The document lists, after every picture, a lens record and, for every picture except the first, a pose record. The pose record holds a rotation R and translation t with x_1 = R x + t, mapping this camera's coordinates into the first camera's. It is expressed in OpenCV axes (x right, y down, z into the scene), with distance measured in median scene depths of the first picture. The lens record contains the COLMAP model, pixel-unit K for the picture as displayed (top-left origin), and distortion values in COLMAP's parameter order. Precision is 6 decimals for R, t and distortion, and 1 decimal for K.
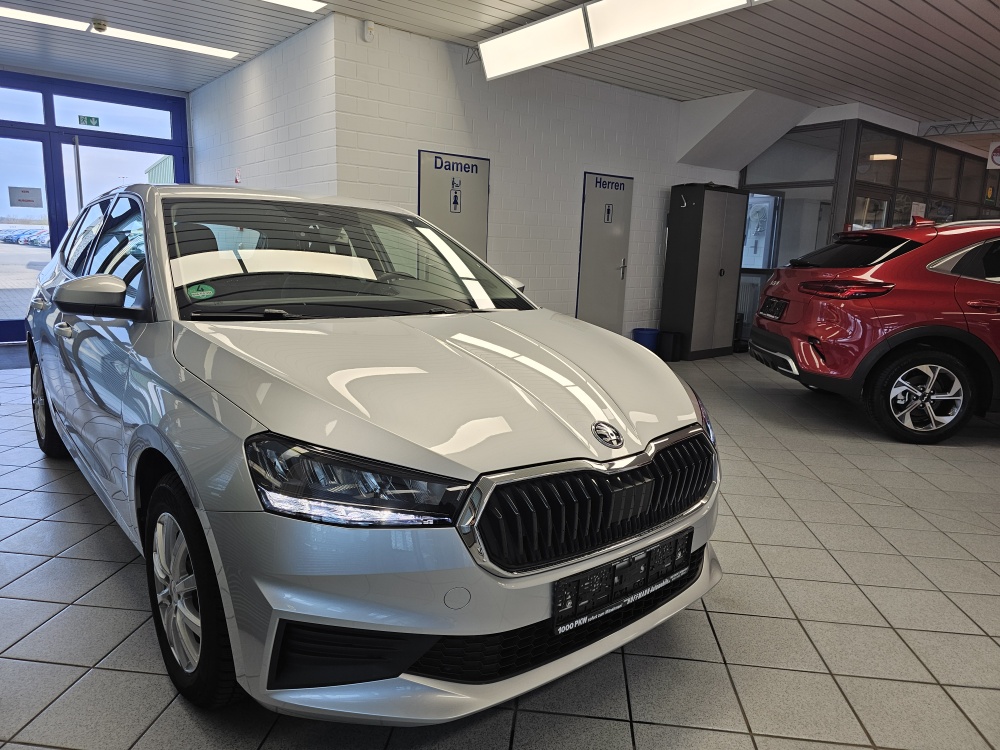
lens RADIAL K [[681.8, 0, 495.8], [0, 681.8, 380.8], [0, 0, 1]] dist [0.011579, -0.013884]
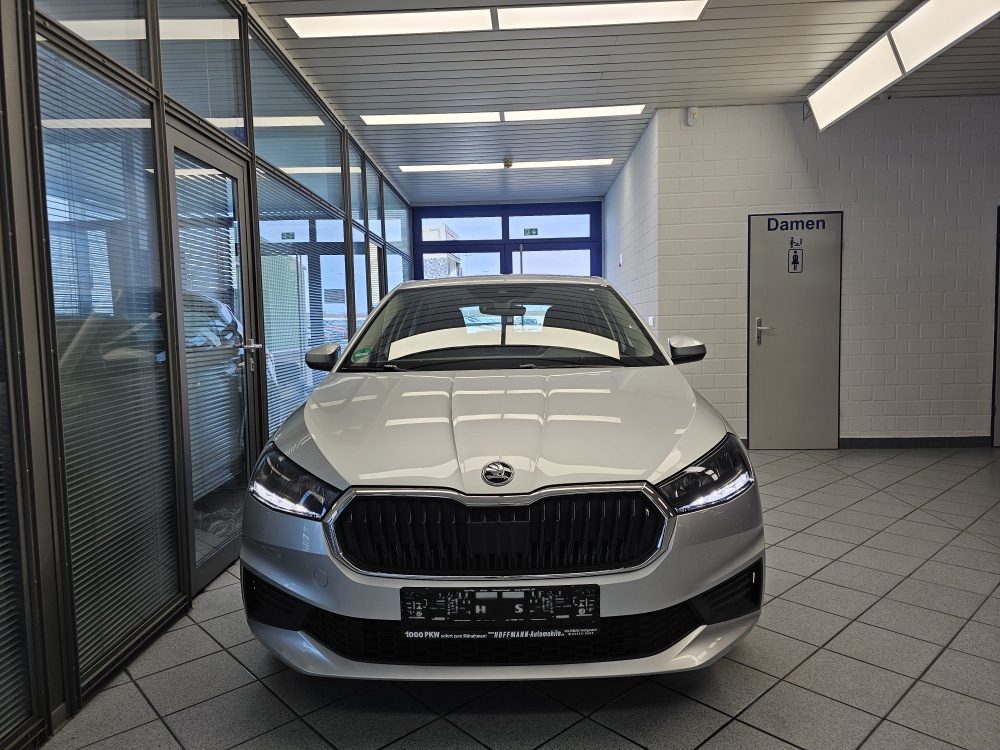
lens RADIAL K [[681.8, 0, 493.1], [0, 681.8, 365.8], [0, 0, 1]] dist [0.011579, -0.013884]
pose [[0.742660, -0.012733, -0.669548, 0.260465], [-0.073860, 0.992162, -0.100794, 0.005277], [0.665583, 0.124309, 0.735898, 0.050142]]
